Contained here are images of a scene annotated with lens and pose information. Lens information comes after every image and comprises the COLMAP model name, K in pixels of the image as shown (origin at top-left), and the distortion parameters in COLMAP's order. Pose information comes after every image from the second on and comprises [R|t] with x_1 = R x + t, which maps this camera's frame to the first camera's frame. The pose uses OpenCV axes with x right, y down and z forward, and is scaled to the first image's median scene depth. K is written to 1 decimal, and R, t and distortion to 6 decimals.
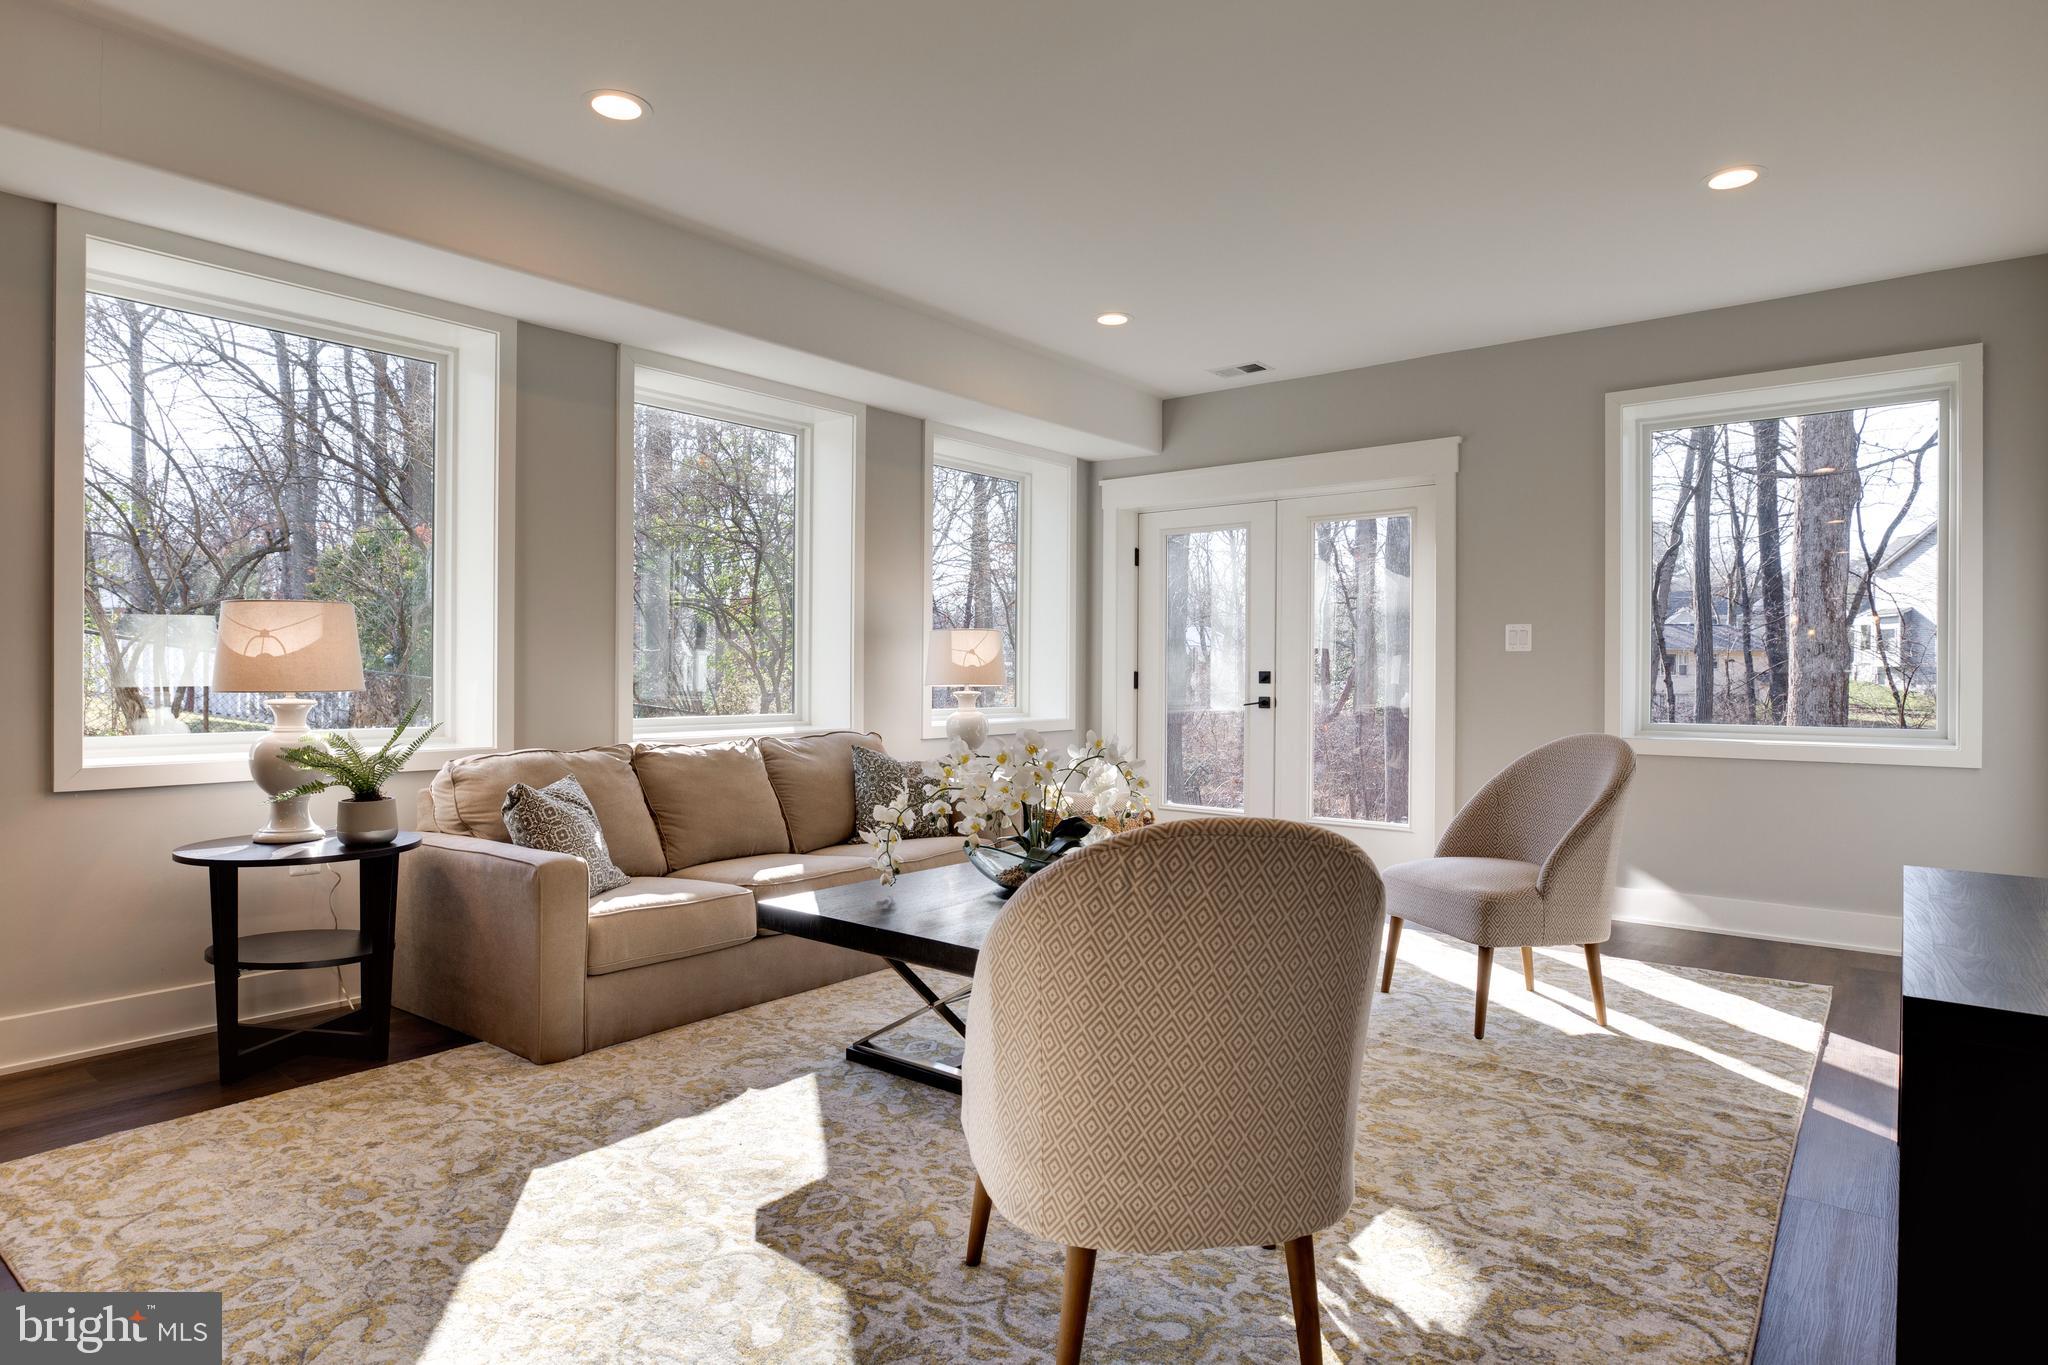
lens RADIAL K [[1142.6, 0, 1015.7], [0, 1142.6, 681.3], [0, 0, 1]] dist [-0.031633, 0.018937]
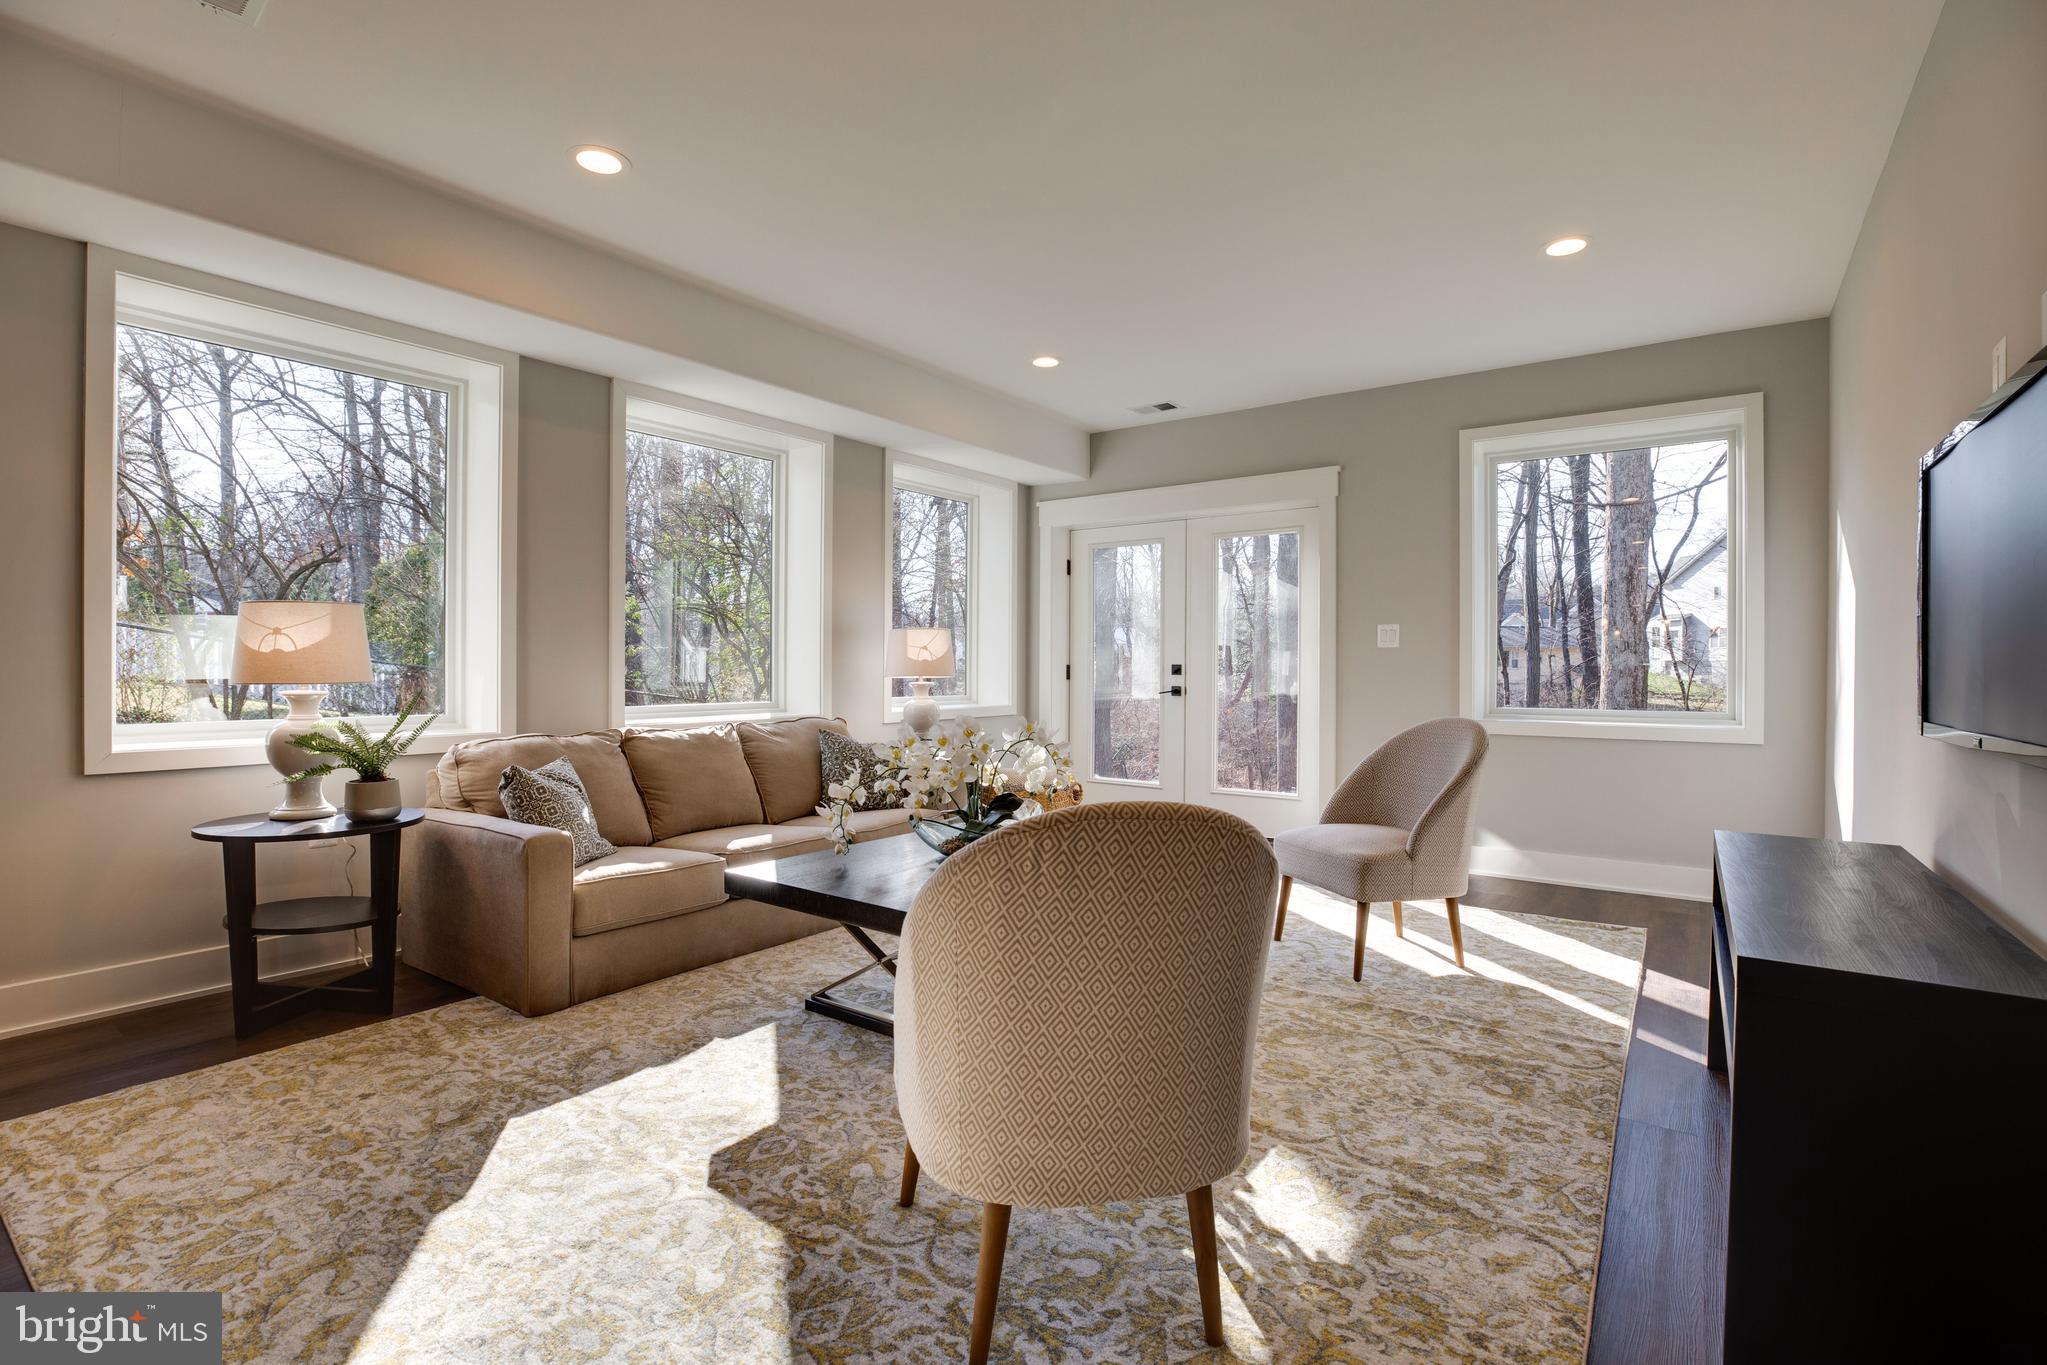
lens RADIAL K [[946.3, 0, 1016.9], [0, 946.3, 675.3], [0, 0, 1]] dist [-0.045210, 0.014968]
pose [[0.999010, -0.001453, 0.044462, 0.021211], [0.001360, 0.999997, 0.002141, 0.000173], [-0.044465, -0.002078, 0.999009, 0.067536]]
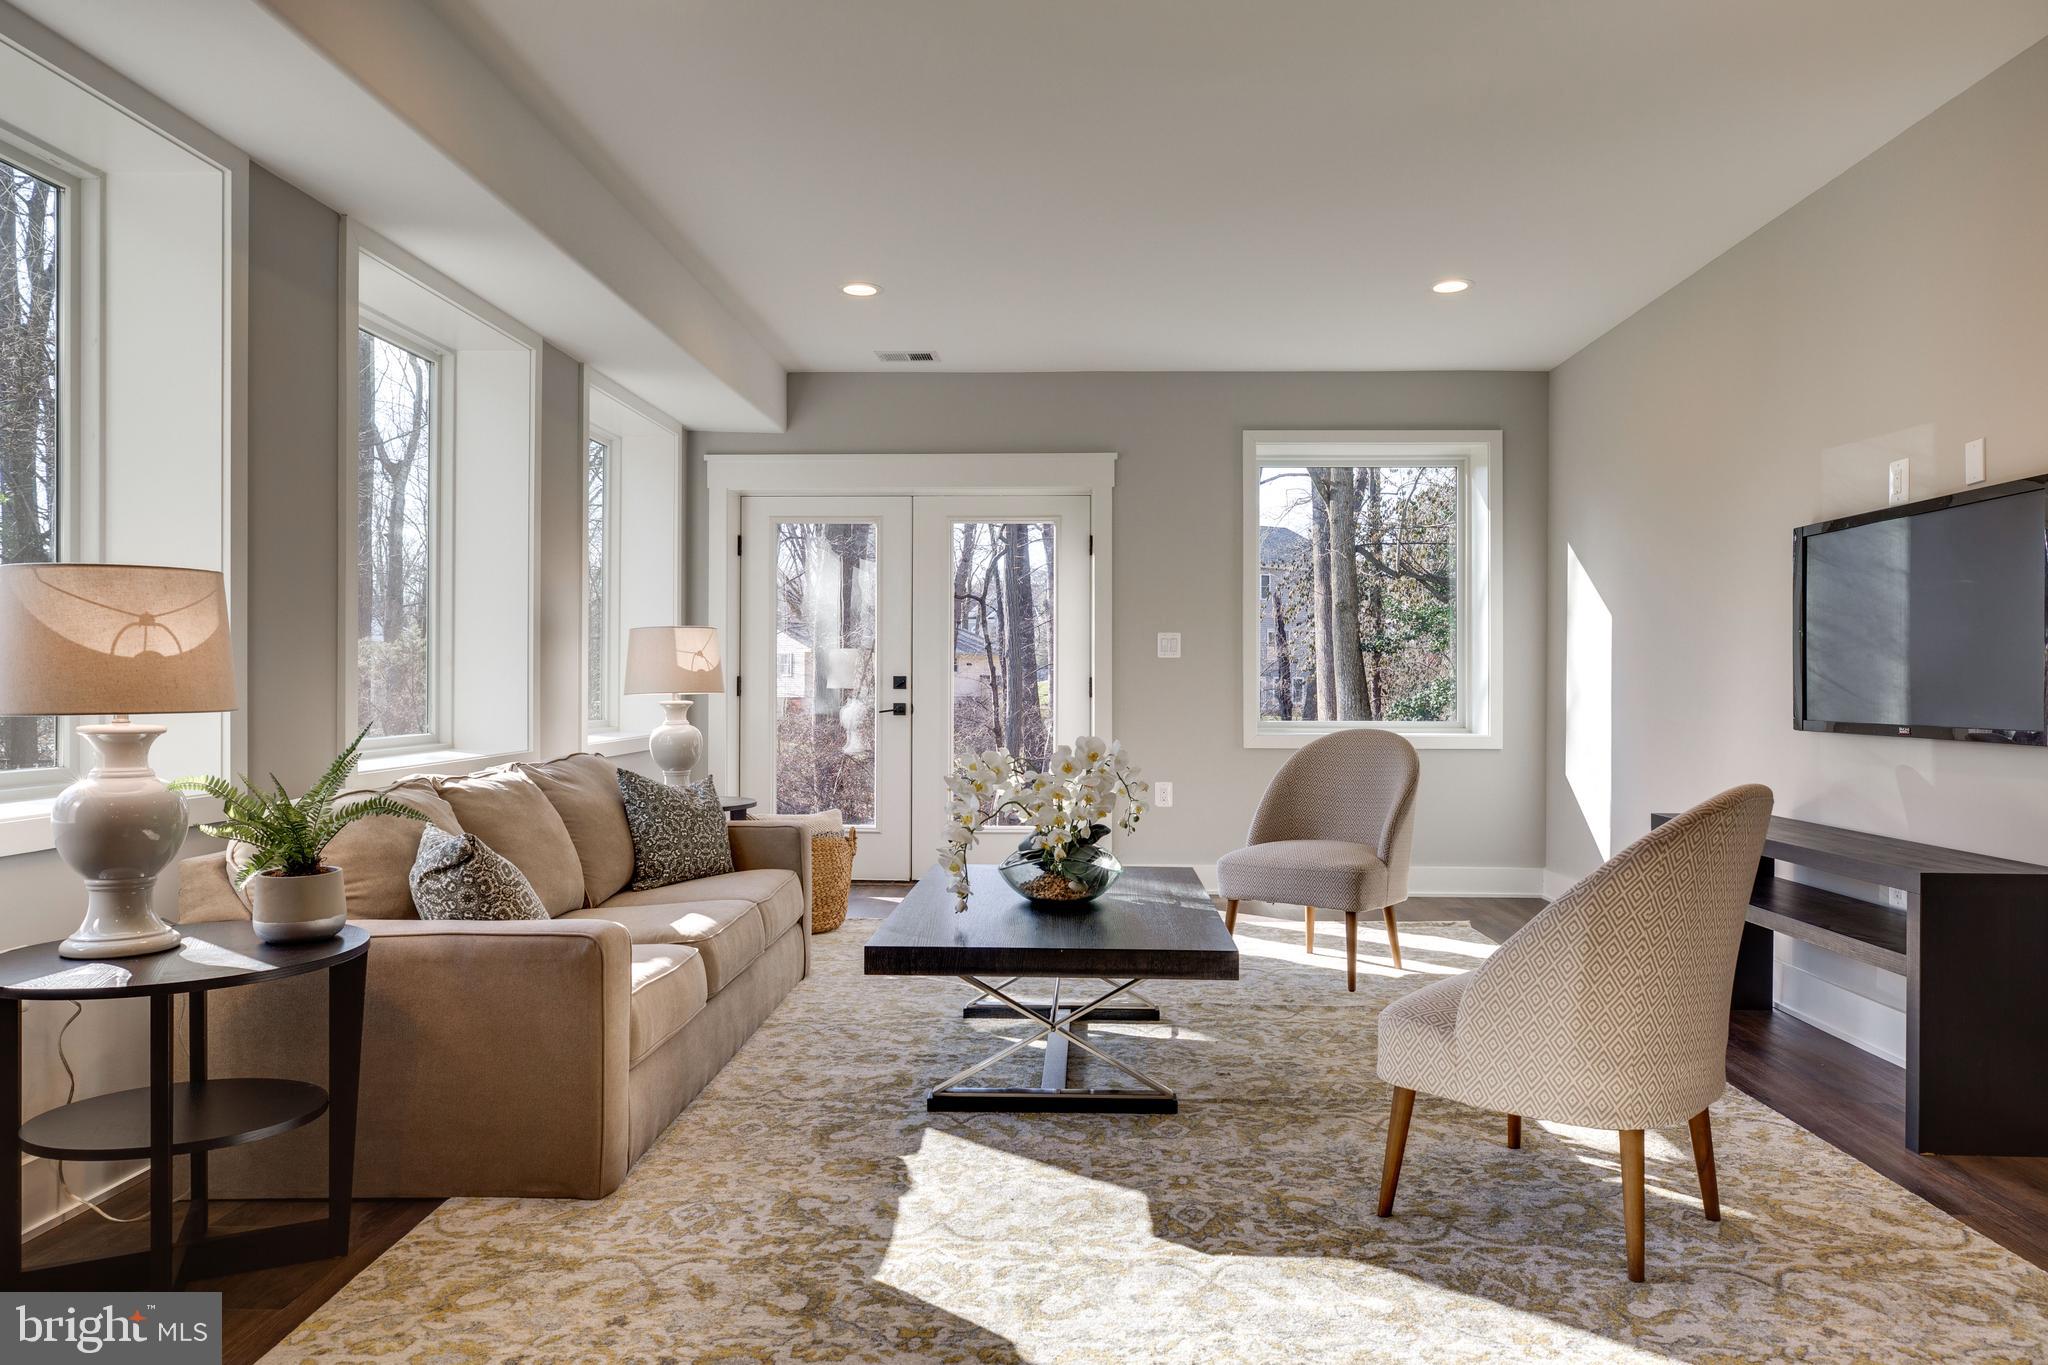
lens RADIAL K [[1333.8, 0, 1024.0], [0, 1333.8, 682.5], [0, 0, 1]] dist [-0.004130, -0.000297]
pose [[0.793722, -0.004023, 0.608268, -0.783205], [0.005688, 0.999983, -0.000809, -0.004178], [-0.608254, 0.004102, 0.793732, 0.129718]]
